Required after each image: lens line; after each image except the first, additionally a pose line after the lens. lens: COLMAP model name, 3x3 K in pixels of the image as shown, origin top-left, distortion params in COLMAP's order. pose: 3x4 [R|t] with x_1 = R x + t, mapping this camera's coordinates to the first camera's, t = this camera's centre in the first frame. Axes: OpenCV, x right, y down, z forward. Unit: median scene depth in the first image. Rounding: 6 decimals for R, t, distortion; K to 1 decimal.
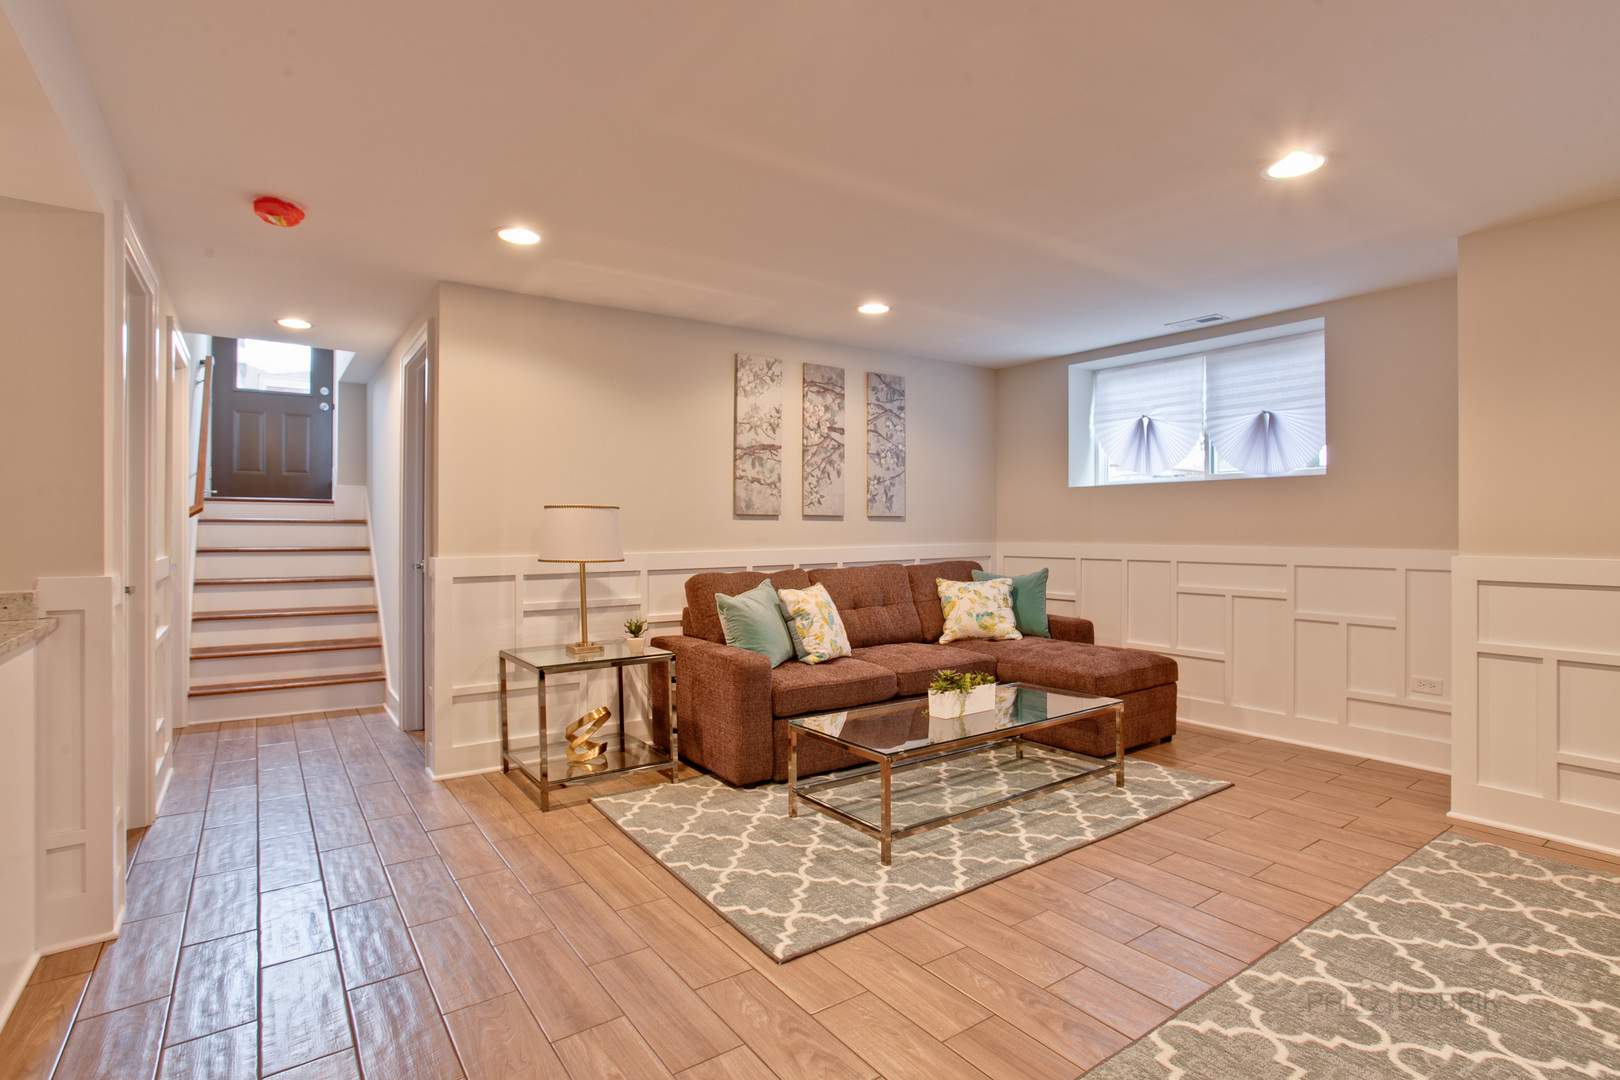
lens RADIAL K [[804.3, 0, 808.9], [0, 804.3, 535.9], [0, 0, 1]] dist [-0.016746, 0.007461]
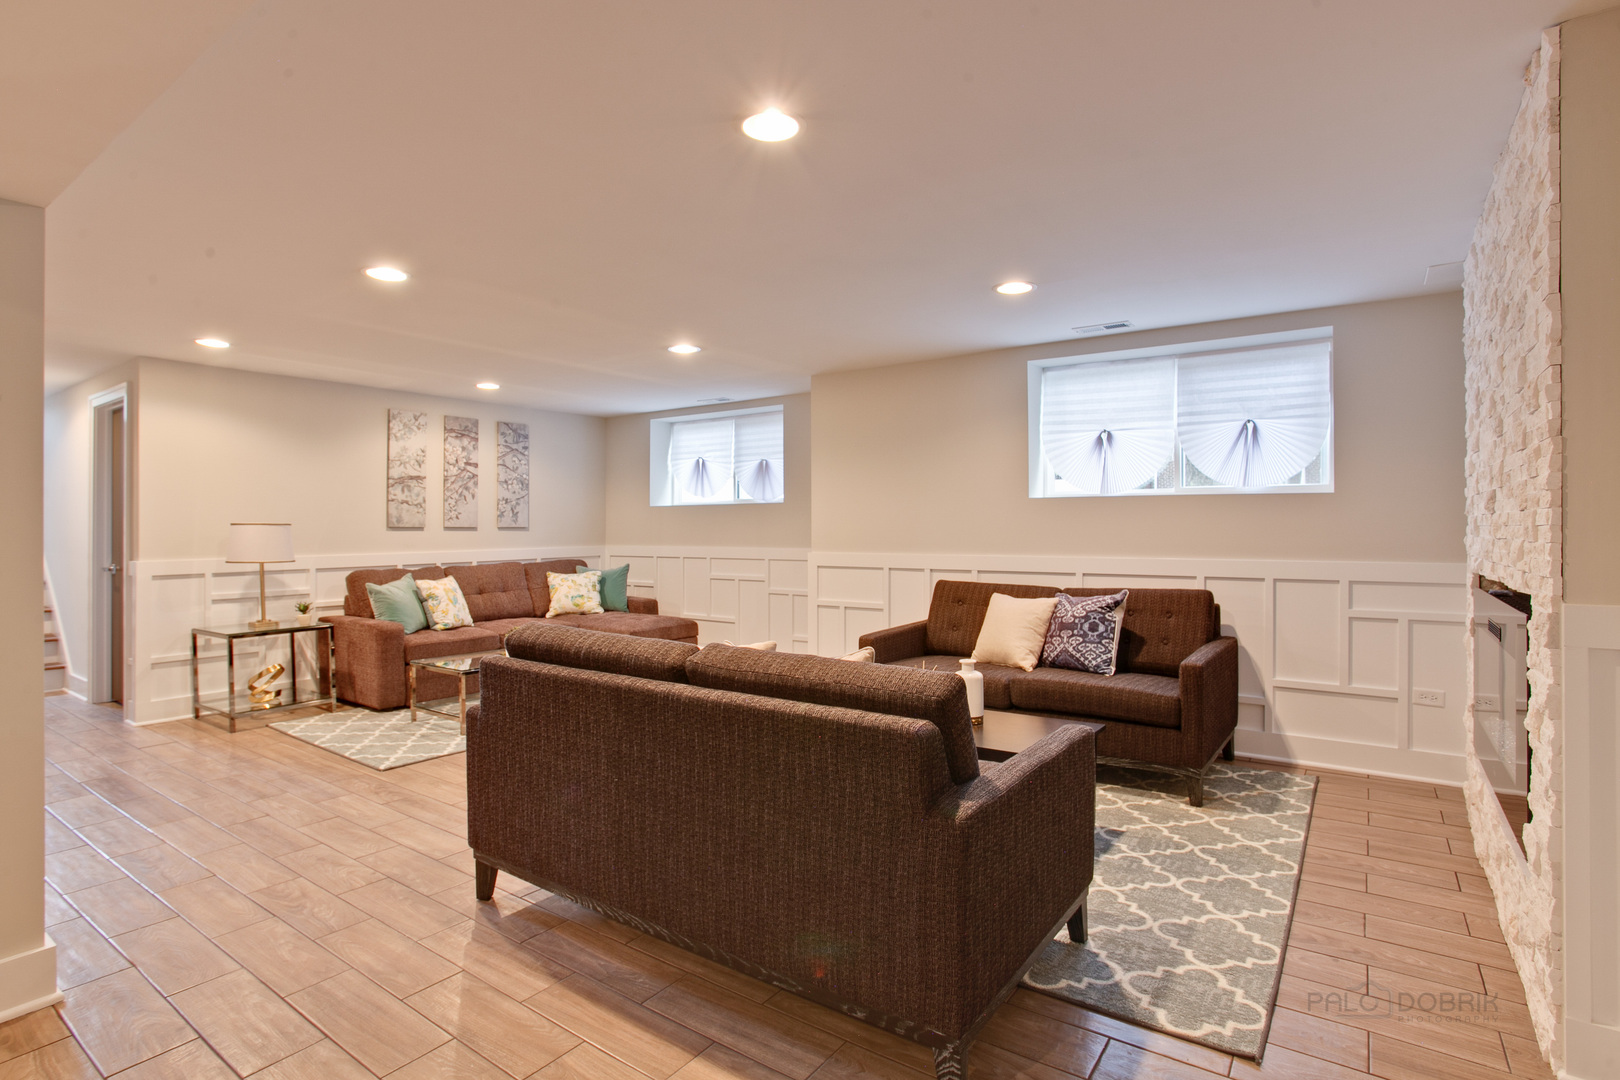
lens RADIAL K [[804.3, 0, 764.5], [0, 804.3, 526.8], [0, 0, 1]] dist [-0.016746, 0.007461]
pose [[0.957569, -0.001304, 0.288202, 0.142465], [0.005581, 0.999886, -0.014019, -0.004749], [-0.288151, 0.015033, 0.957467, -0.539131]]
